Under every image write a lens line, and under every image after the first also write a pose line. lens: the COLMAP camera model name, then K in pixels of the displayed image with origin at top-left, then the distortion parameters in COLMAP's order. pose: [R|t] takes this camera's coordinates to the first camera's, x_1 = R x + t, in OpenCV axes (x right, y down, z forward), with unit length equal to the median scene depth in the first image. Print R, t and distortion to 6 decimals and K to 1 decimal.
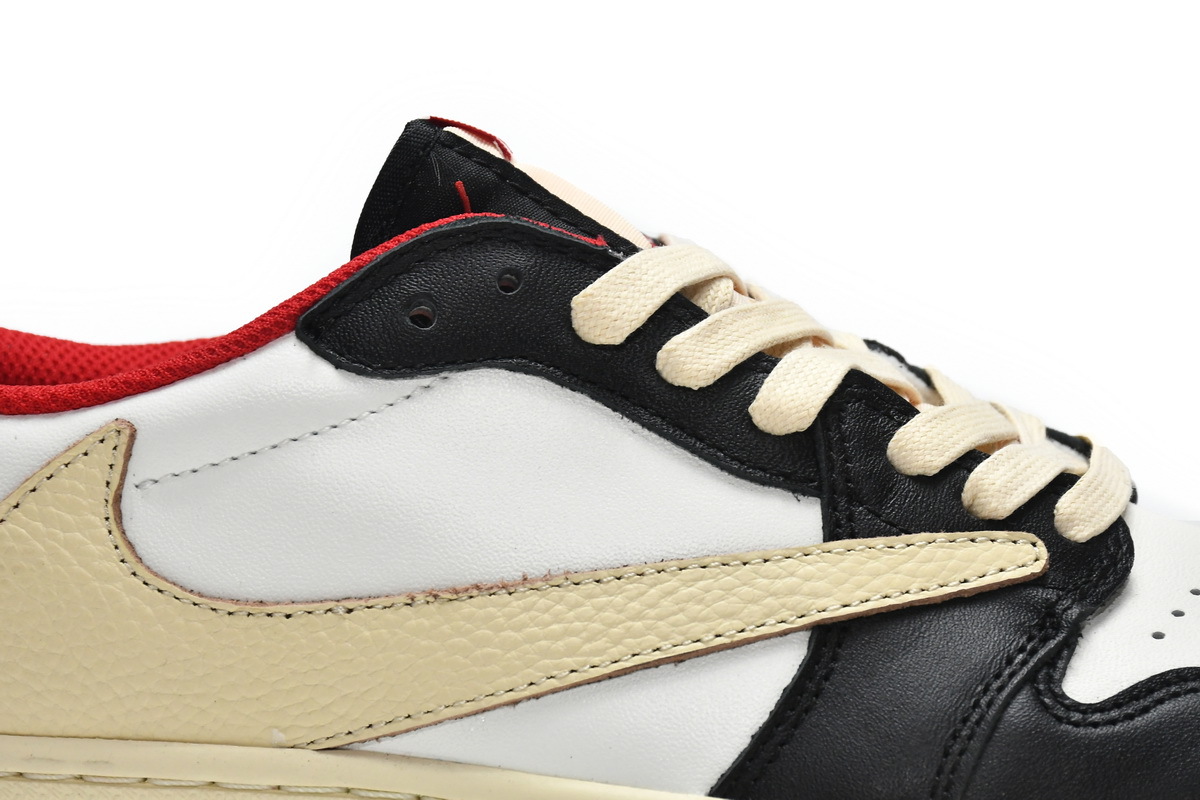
lens RADIAL K [[4706.0, 0, 601.0], [0, 4706.0, 400.9], [0, 0, 1]] dist [0.097766, 0.000000]
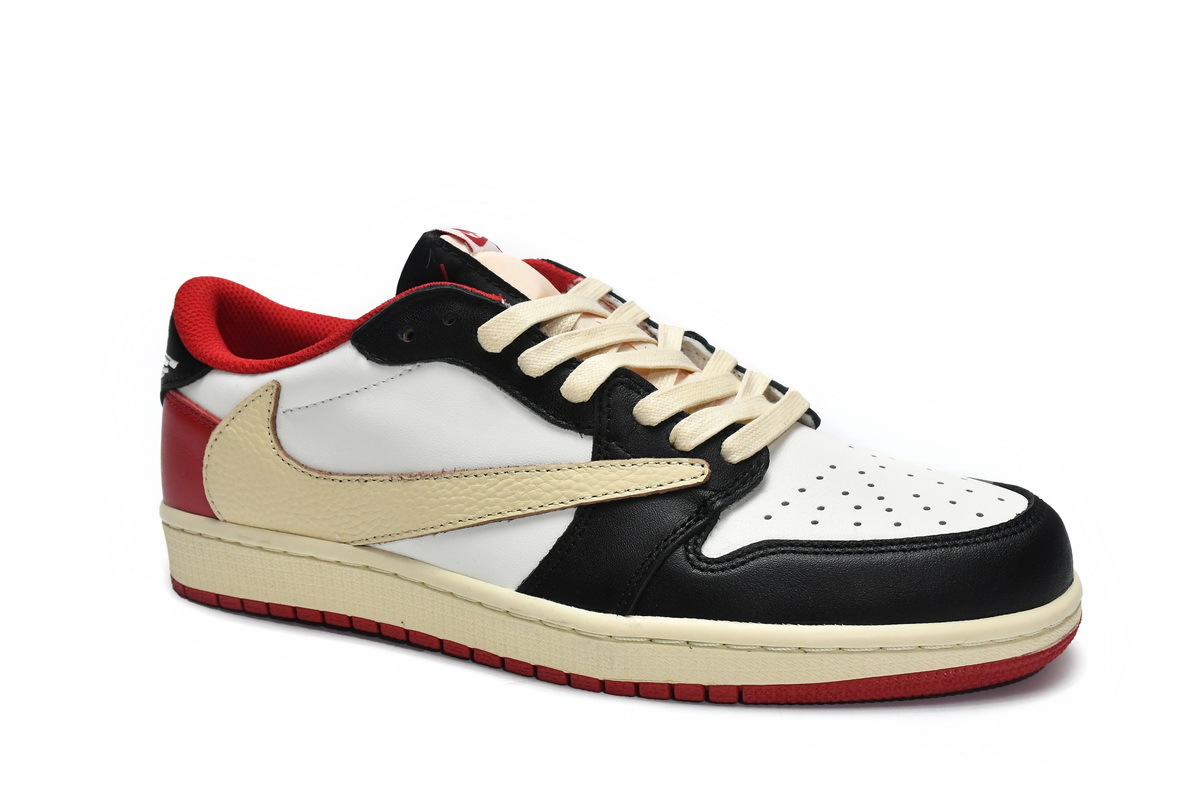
lens RADIAL K [[1481.0, 0, 596.6], [0, 1481.0, 394.4], [0, 0, 1]] dist [0.009781, 0.000000]
pose [[0.941206, 0.049968, -0.334117, 0.251564], [-0.000727, 0.989299, 0.145904, -0.085722], [0.337832, -0.137082, 0.931170, 0.438347]]
